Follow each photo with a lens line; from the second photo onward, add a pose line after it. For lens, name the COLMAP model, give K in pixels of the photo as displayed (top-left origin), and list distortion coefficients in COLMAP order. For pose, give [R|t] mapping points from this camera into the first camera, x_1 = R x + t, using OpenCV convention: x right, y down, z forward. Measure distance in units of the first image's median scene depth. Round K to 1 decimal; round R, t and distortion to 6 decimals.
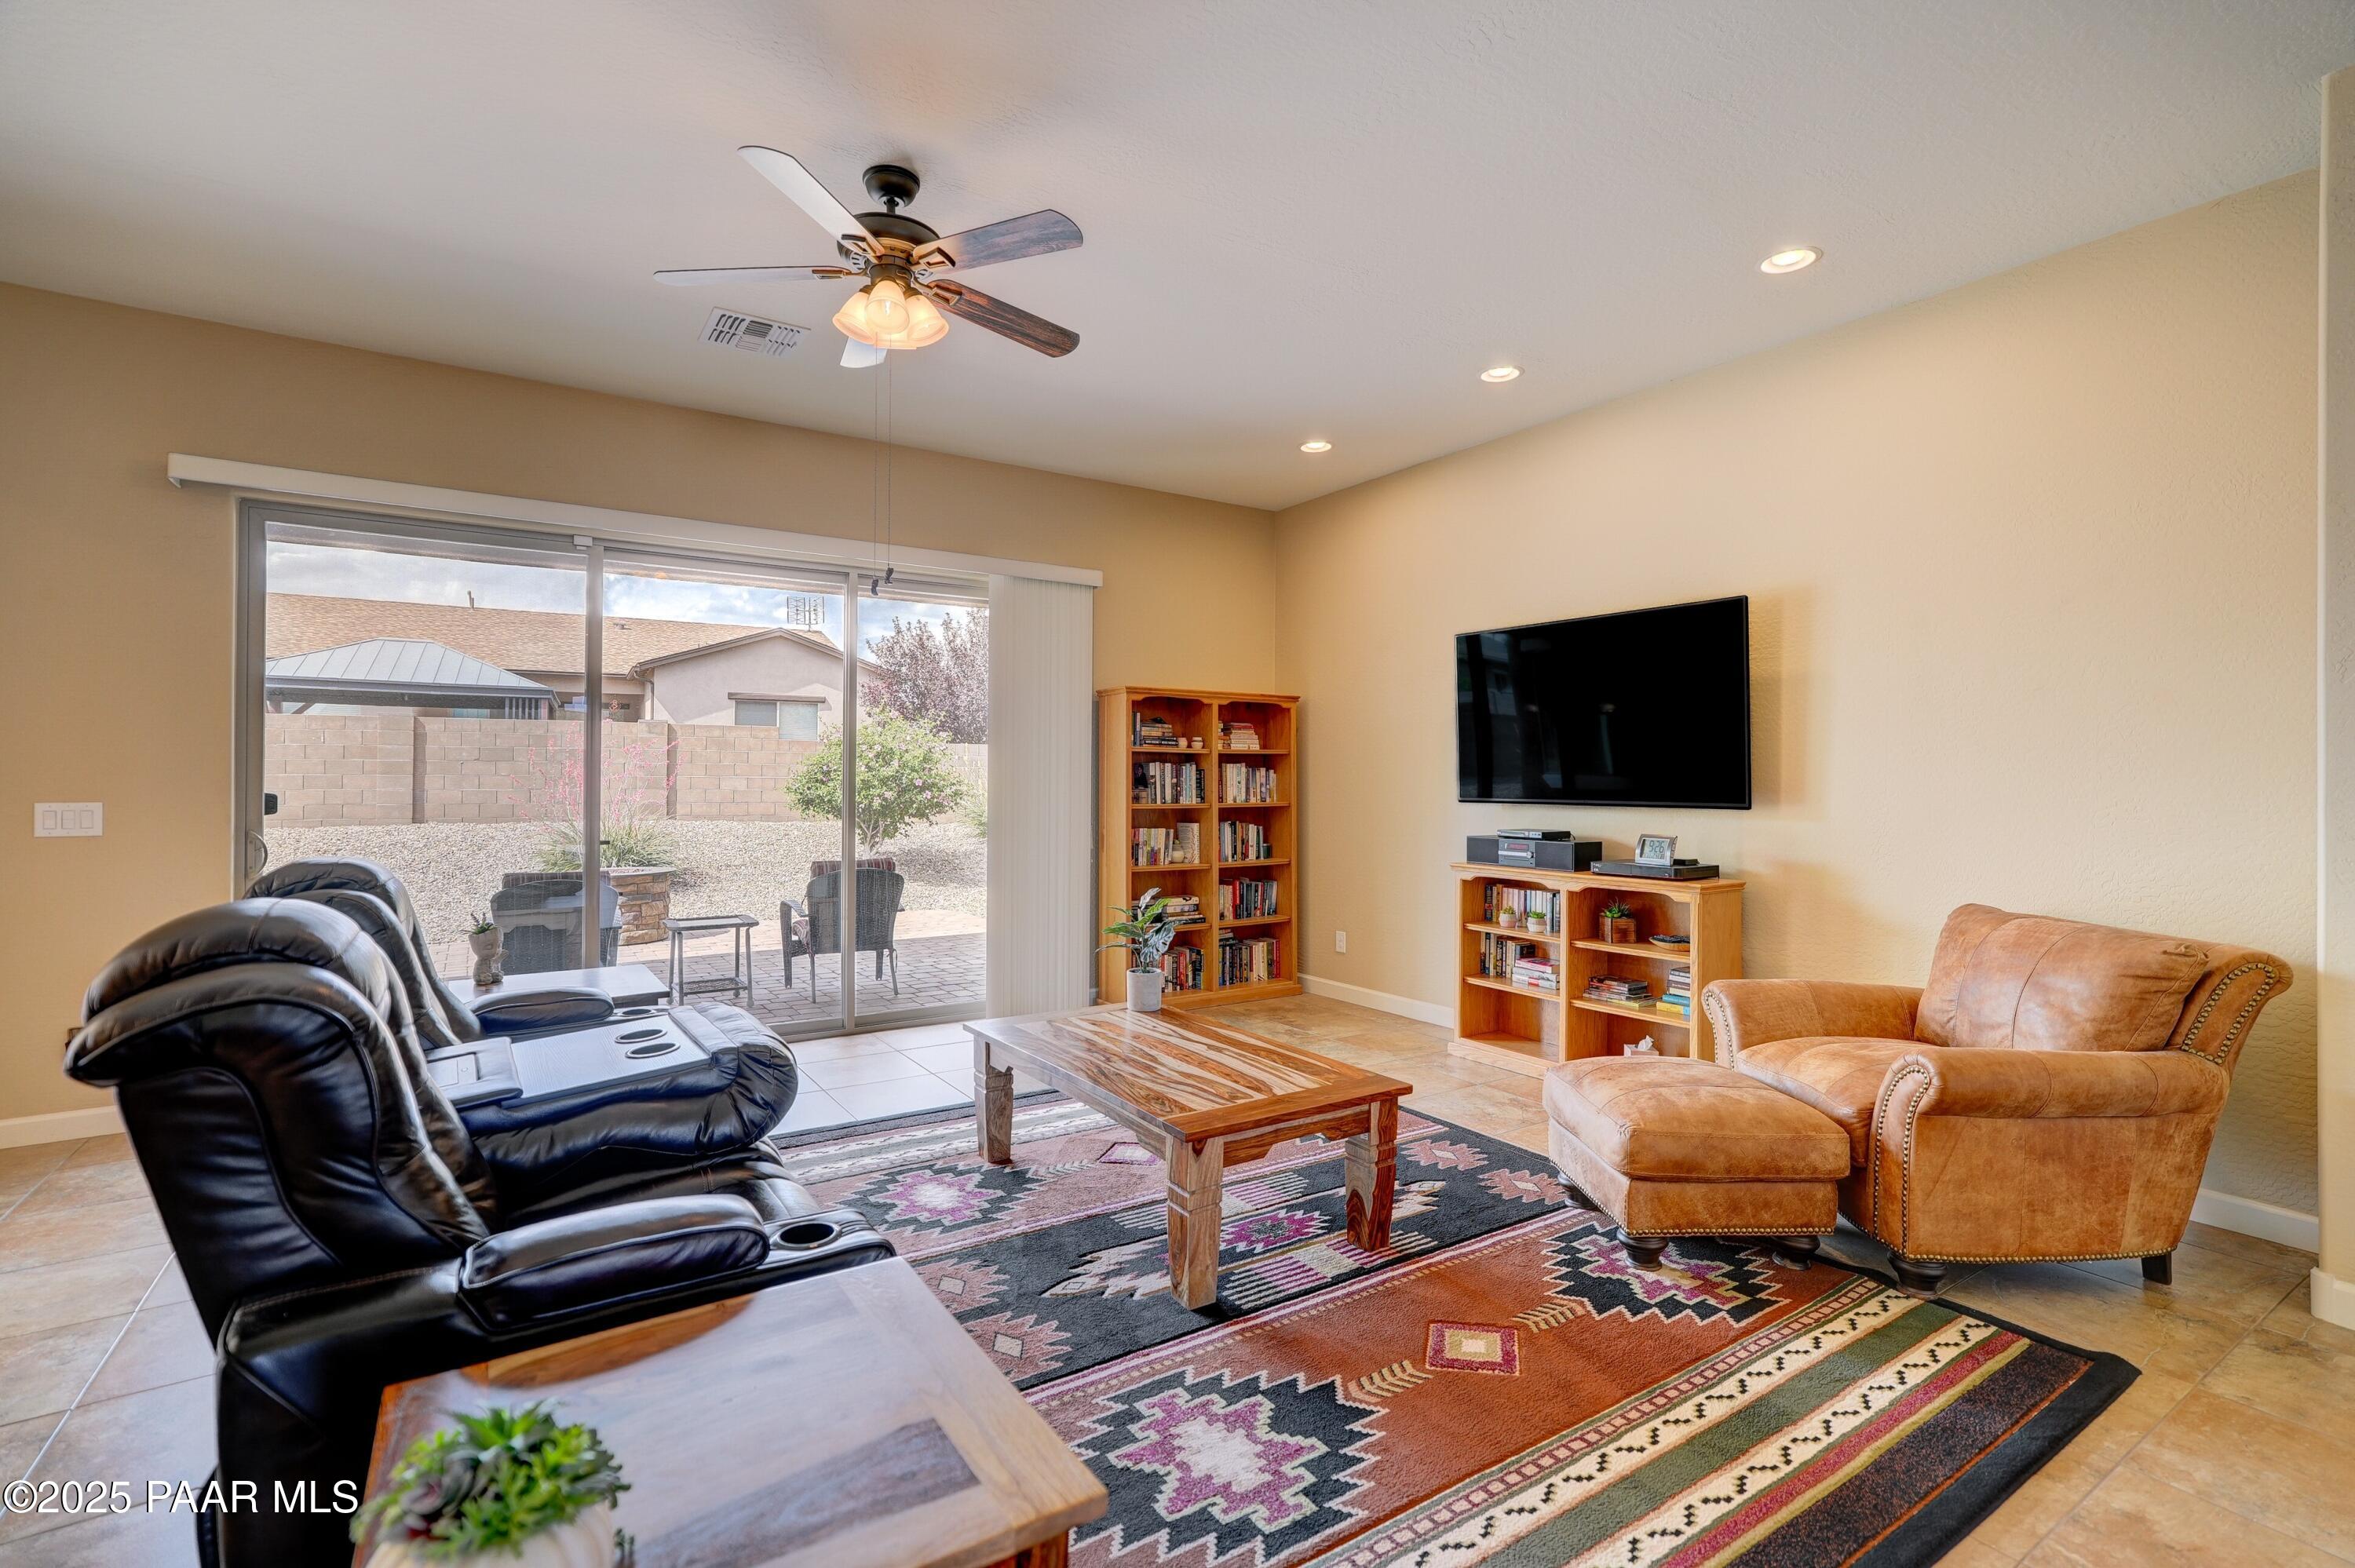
lens RADIAL K [[1056.0, 0, 1179.2], [0, 1056.0, 769.4], [0, 0, 1]] dist [-0.007335, 0.001088]
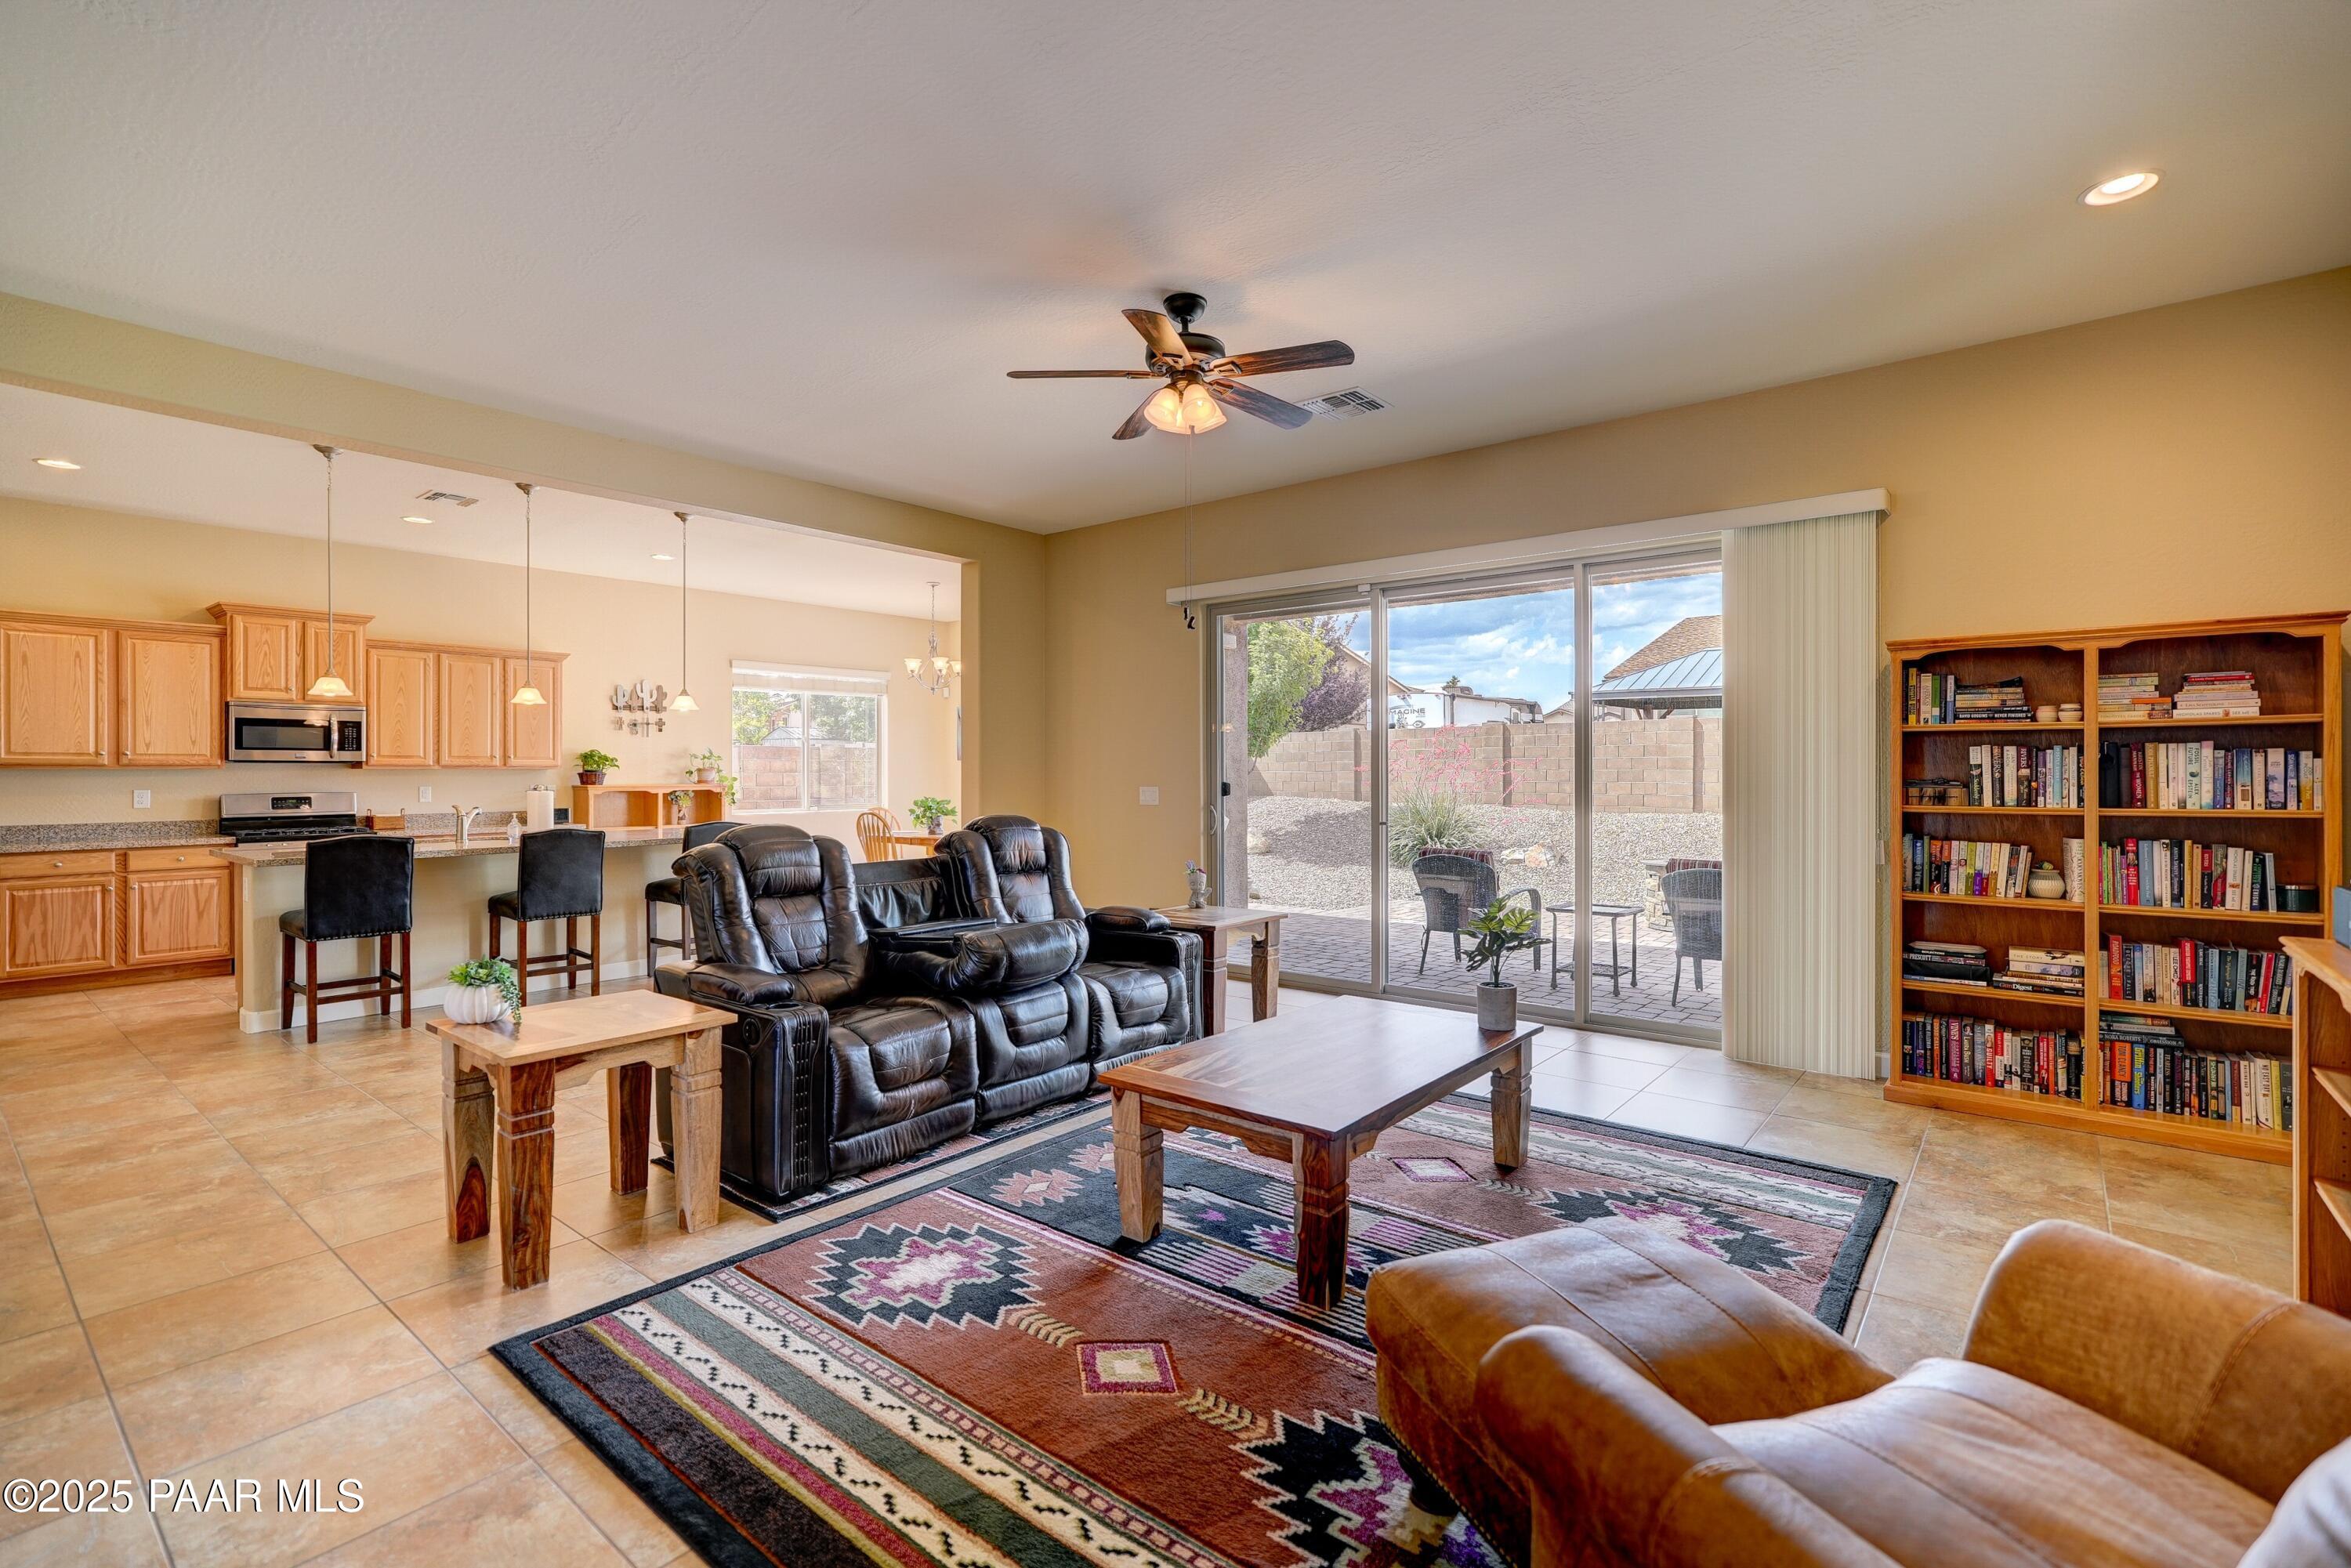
lens RADIAL K [[1075.8, 0, 1174.6], [0, 1075.8, 767.6], [0, 0, 1]] dist [-0.032502, 0.019550]
pose [[0.299631, -0.008134, -0.954020, 0.524953], [0.011634, 0.999920, -0.004871, 0.005407], [0.953984, -0.009640, 0.299702, 0.327417]]
